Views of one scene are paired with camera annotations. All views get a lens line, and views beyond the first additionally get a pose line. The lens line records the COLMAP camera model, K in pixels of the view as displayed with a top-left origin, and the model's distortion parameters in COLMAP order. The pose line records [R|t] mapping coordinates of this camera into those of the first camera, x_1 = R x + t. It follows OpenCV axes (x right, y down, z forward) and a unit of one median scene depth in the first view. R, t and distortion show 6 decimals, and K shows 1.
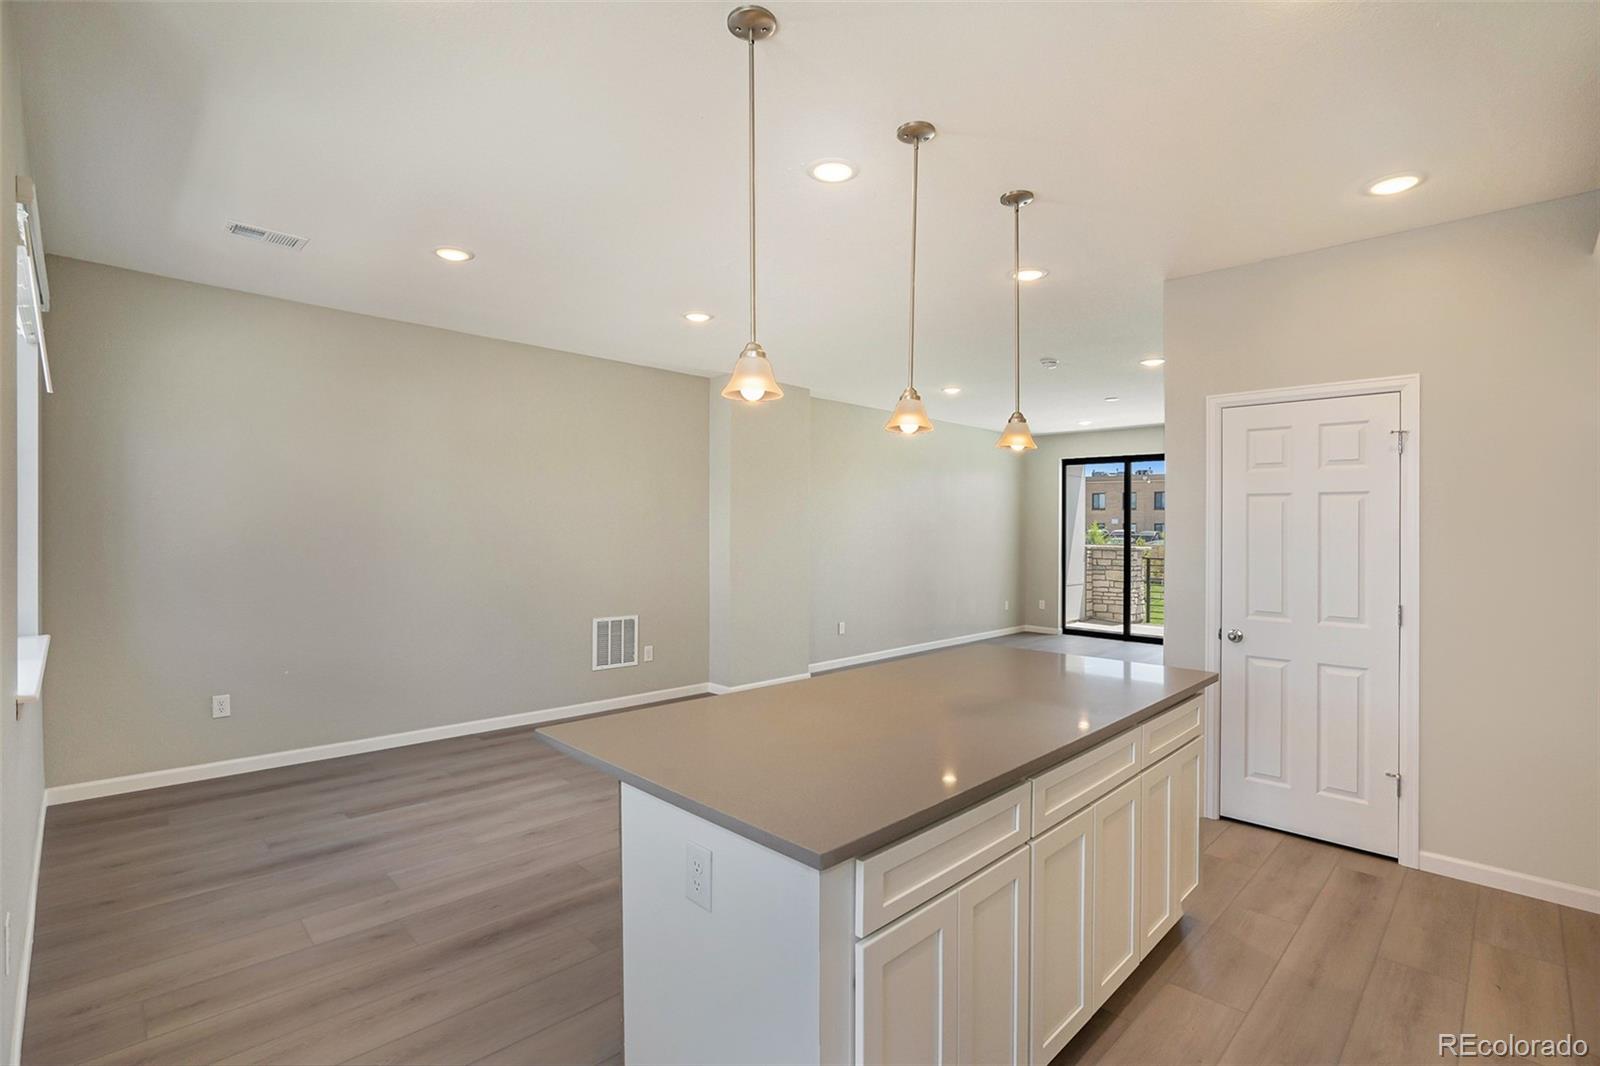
lens RADIAL K [[741.5, 0, 800.0], [0, 741.5, 533.0], [0, 0, 1]] dist [-0.050264, 0.000401]
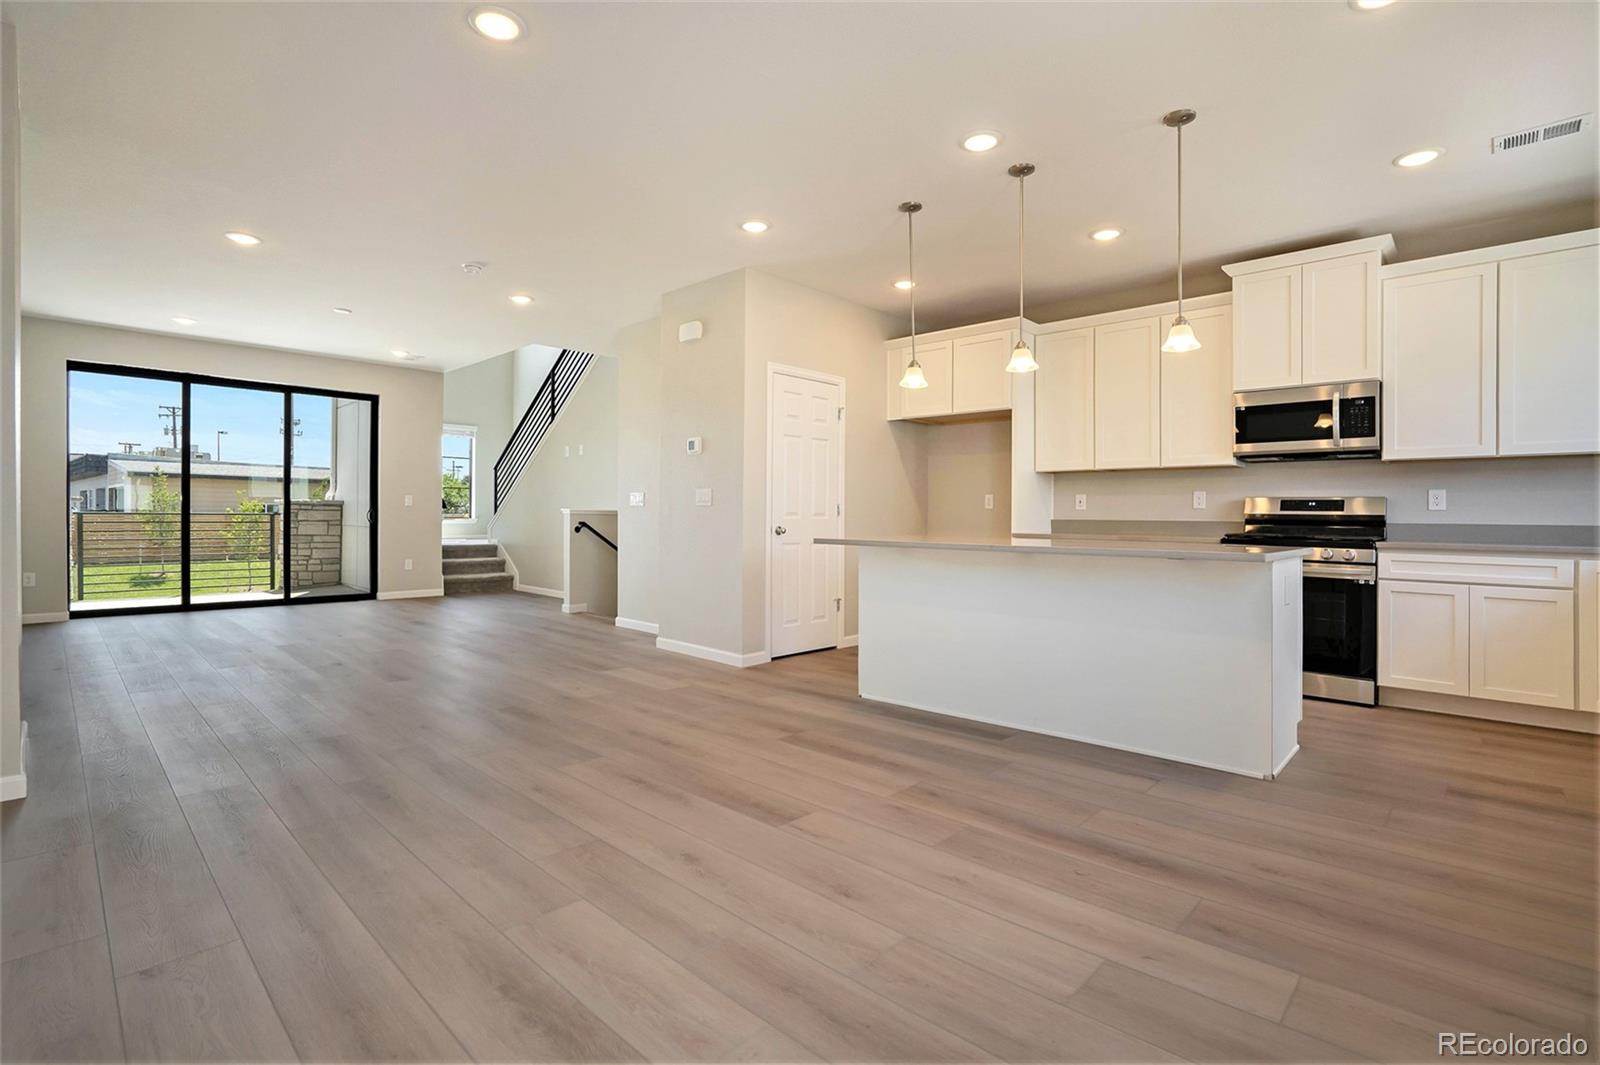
lens RADIAL K [[743.2, 0, 796.3], [0, 743.2, 521.0], [0, 0, 1]] dist [-0.025172, 0.000420]
pose [[-0.020497, -0.015817, 0.999665, -0.563190], [-0.001078, 0.999875, 0.015798, 0.062167], [-0.999789, -0.000753, -0.020512, 0.622629]]
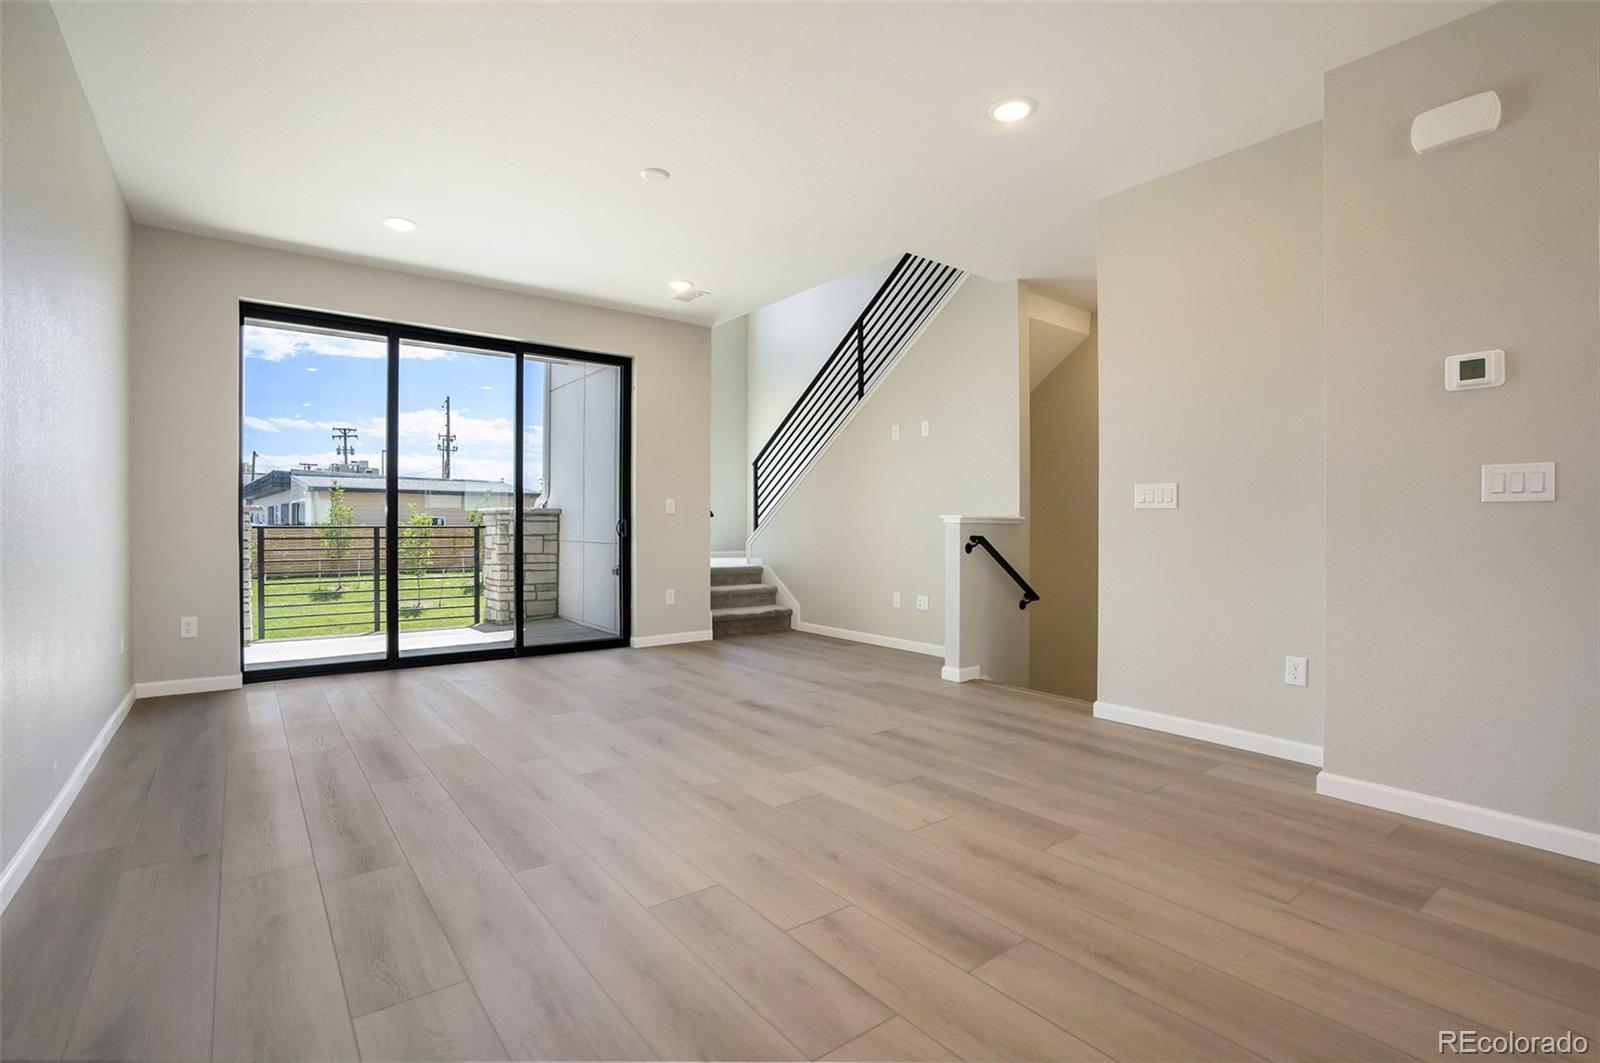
lens RADIAL K [[741.5, 0, 800.0], [0, 741.5, 531.5], [0, 0, 1]] dist [-0.050264, 0.000401]
pose [[0.124039, -0.015510, 0.992156, -0.078775], [0.005875, 0.999872, 0.014896, 0.066304], [-0.992260, 0.003981, 0.124114, 1.065329]]
